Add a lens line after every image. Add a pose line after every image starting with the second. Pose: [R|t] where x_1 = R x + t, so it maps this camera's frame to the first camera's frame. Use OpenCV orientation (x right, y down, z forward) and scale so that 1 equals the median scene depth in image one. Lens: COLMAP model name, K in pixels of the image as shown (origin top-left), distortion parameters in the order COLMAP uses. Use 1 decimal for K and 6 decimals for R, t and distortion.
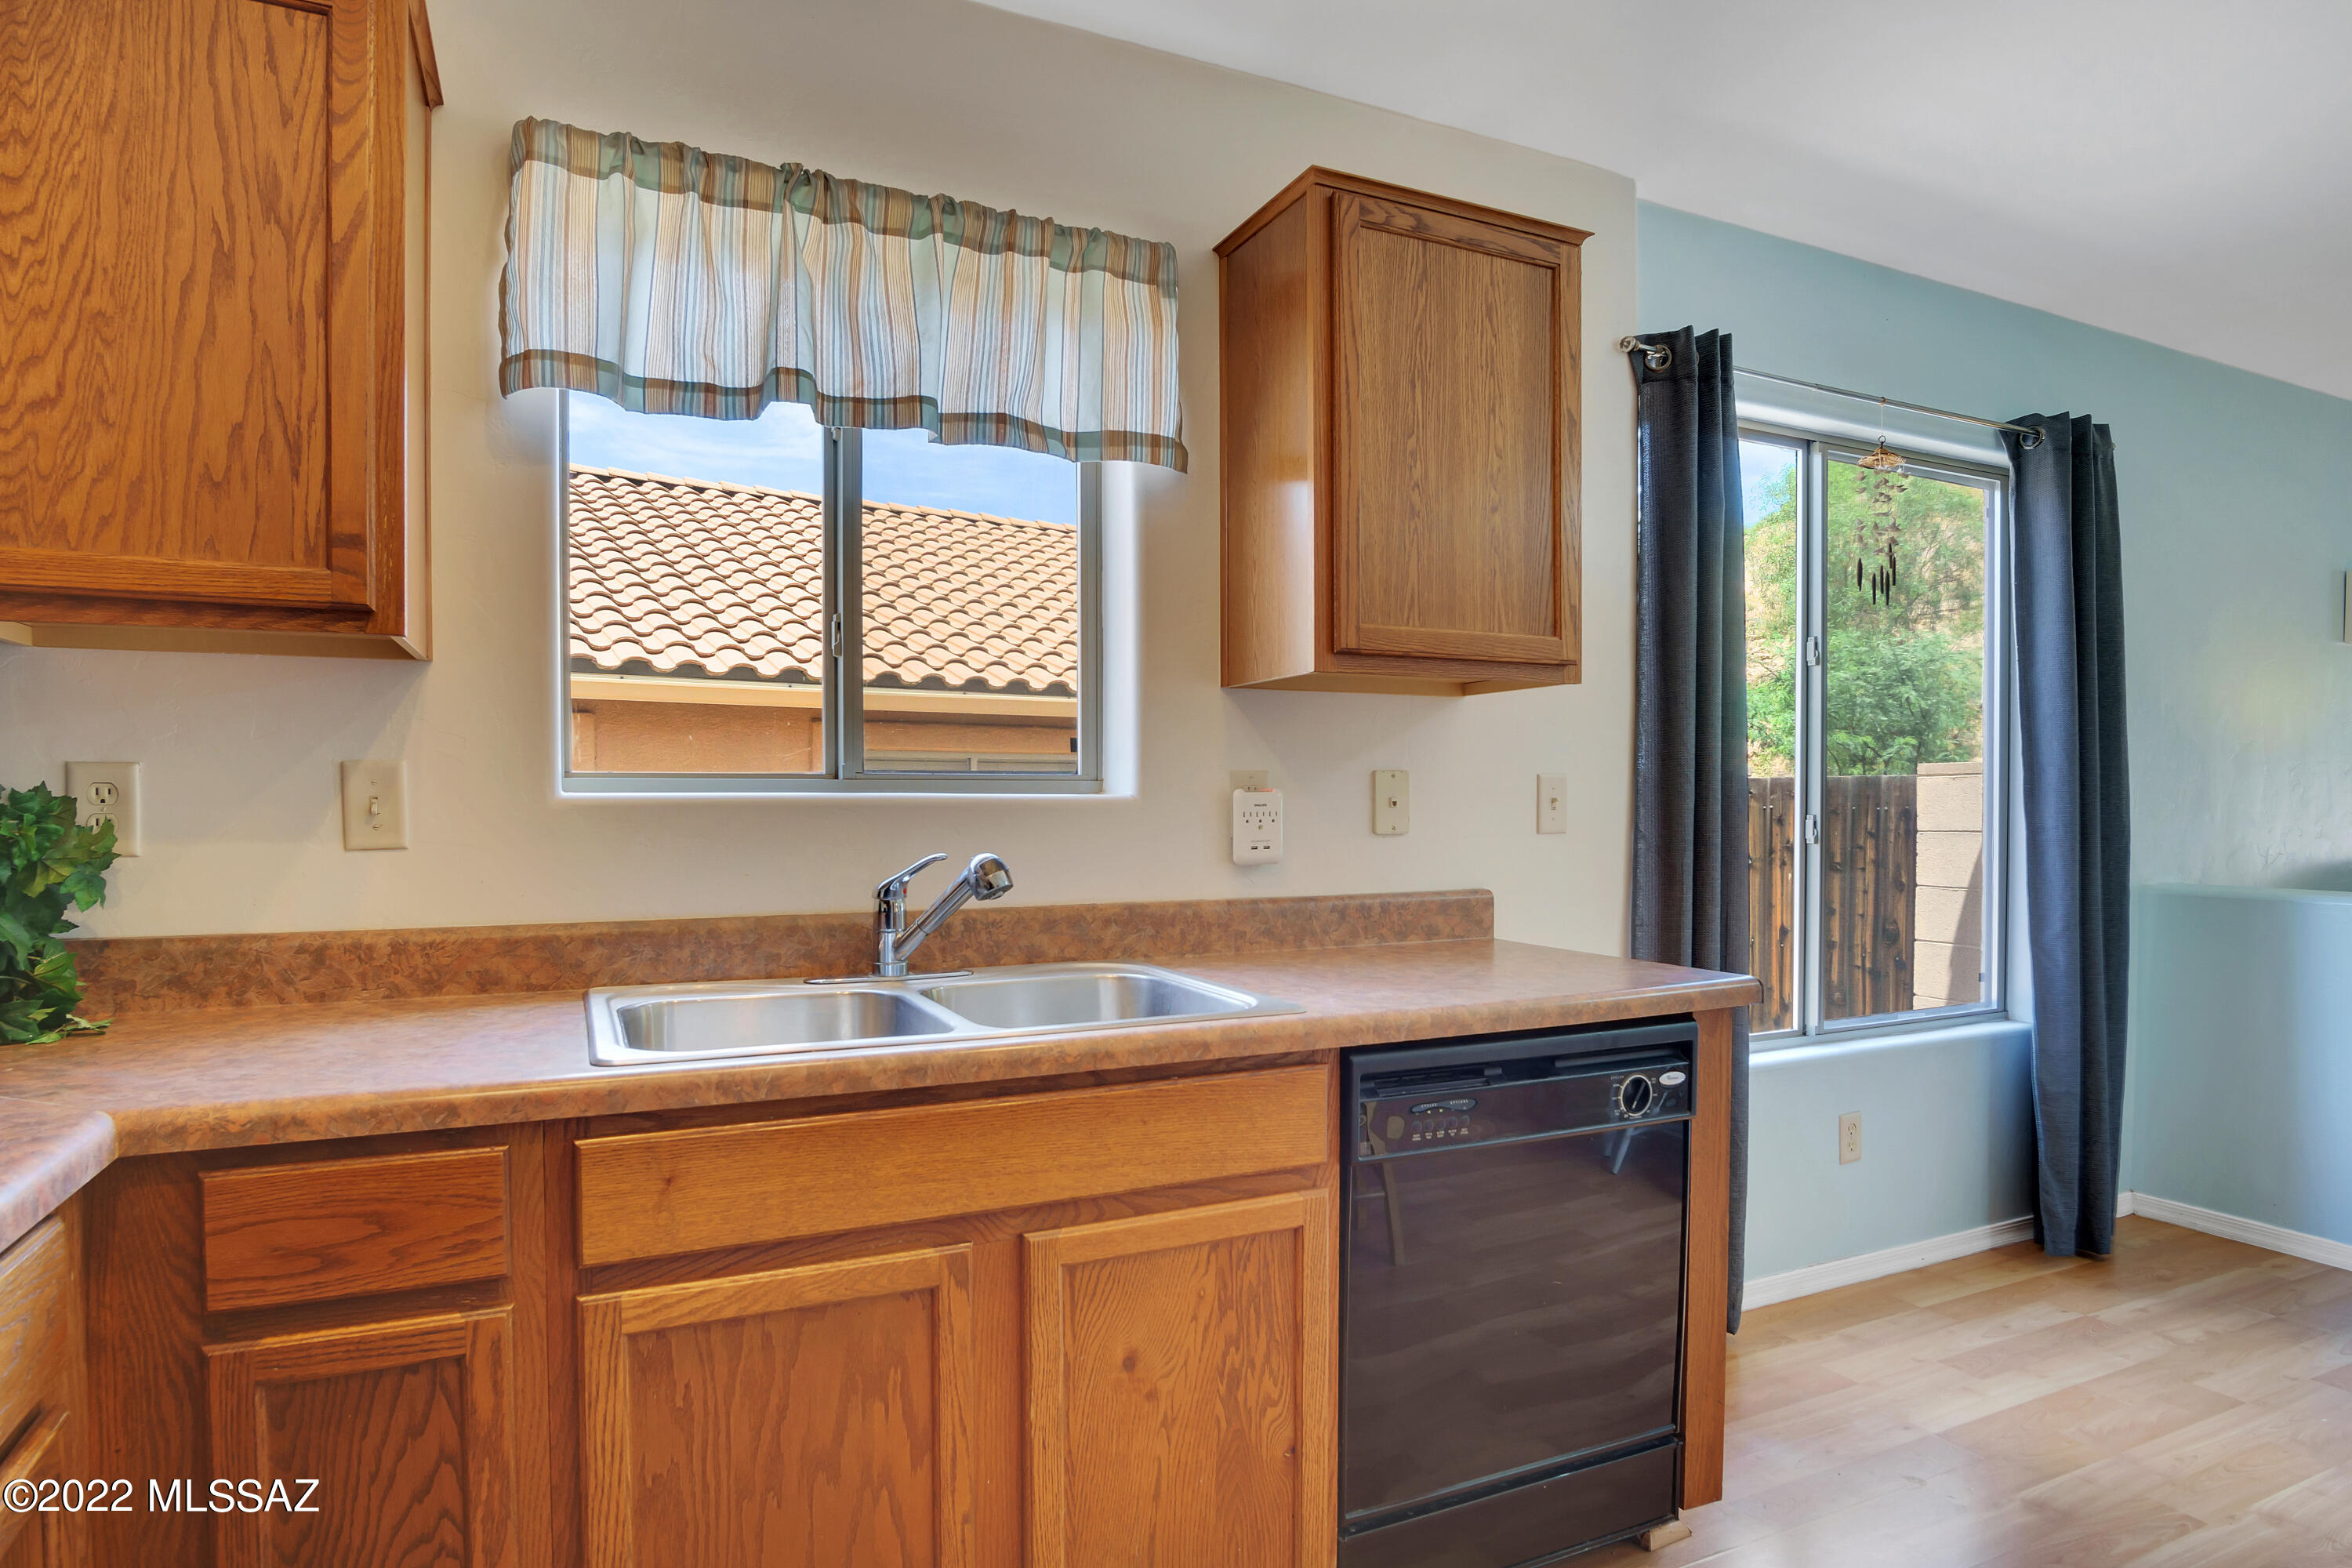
lens RADIAL K [[1265.4, 0, 1150.3], [0, 1265.4, 827.1], [0, 0, 1]] dist [-0.032515, 0.007645]
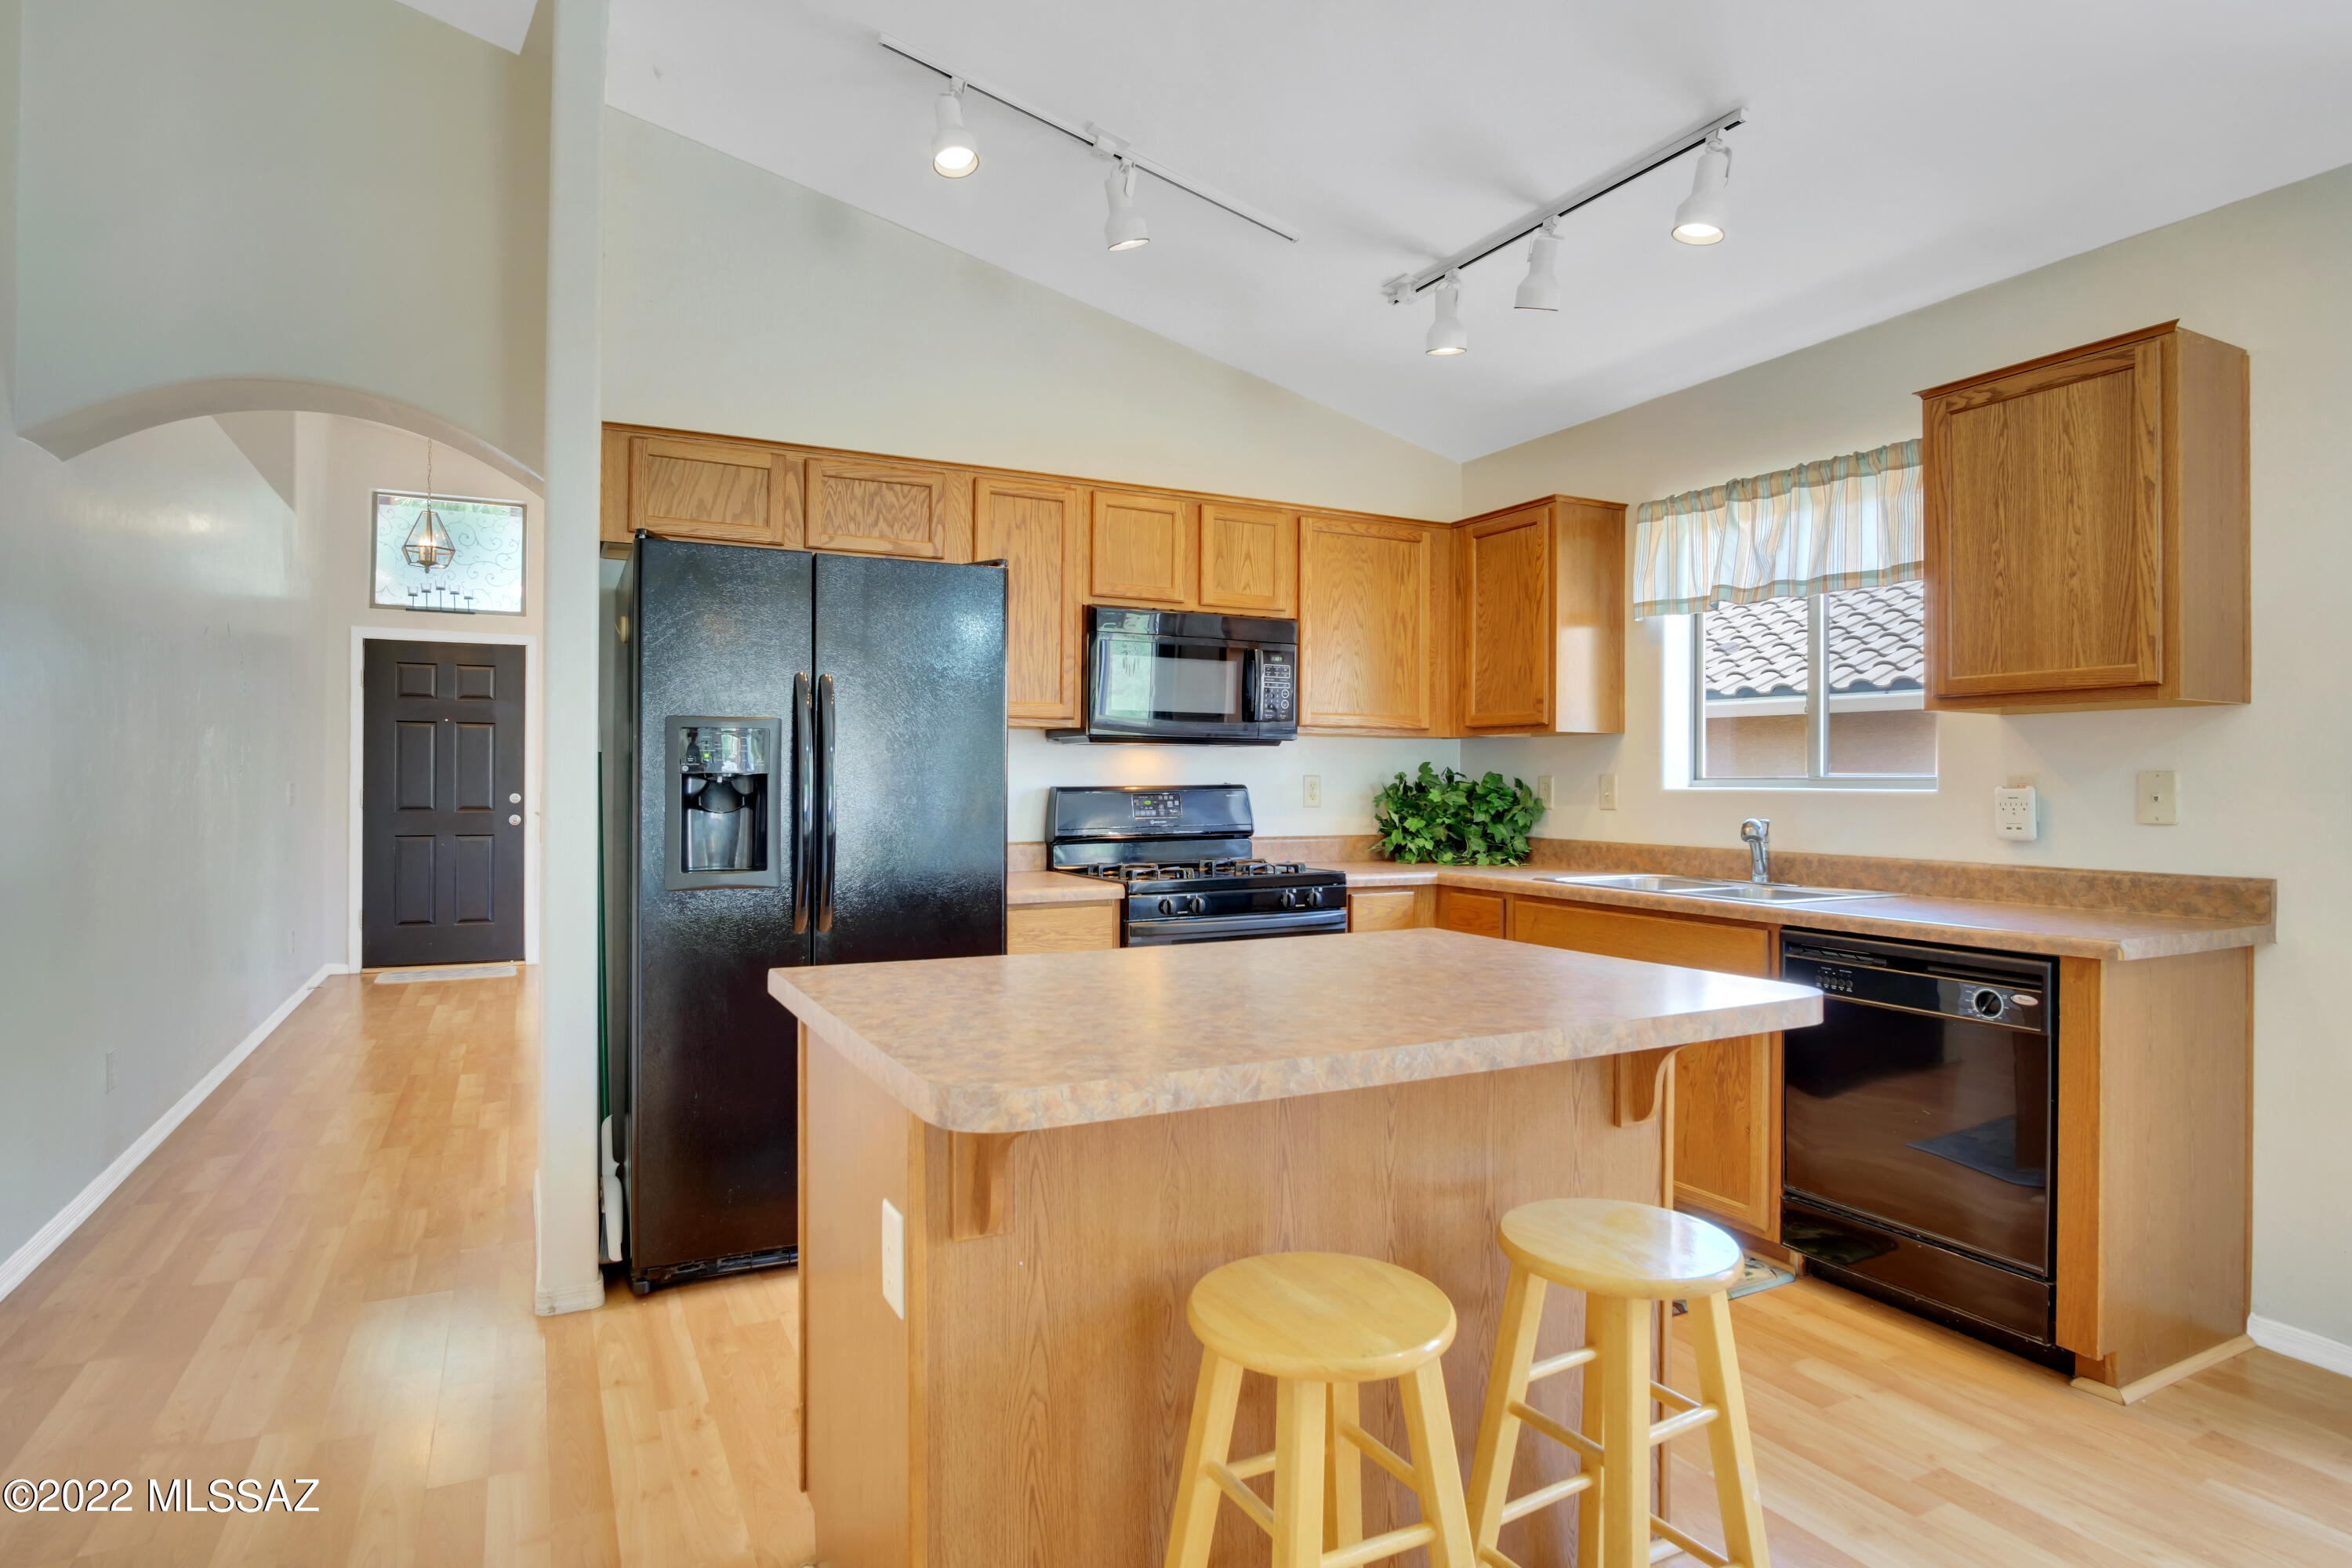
lens RADIAL K [[1265.4, 0, 1183.4], [0, 1265.4, 778.4], [0, 0, 1]] dist [-0.032515, 0.007645]
pose [[0.055794, -0.003819, -0.998435, 1.559503], [-0.027541, 0.999606, -0.005363, -0.006953], [0.998062, 0.027797, 0.055667, 0.006081]]
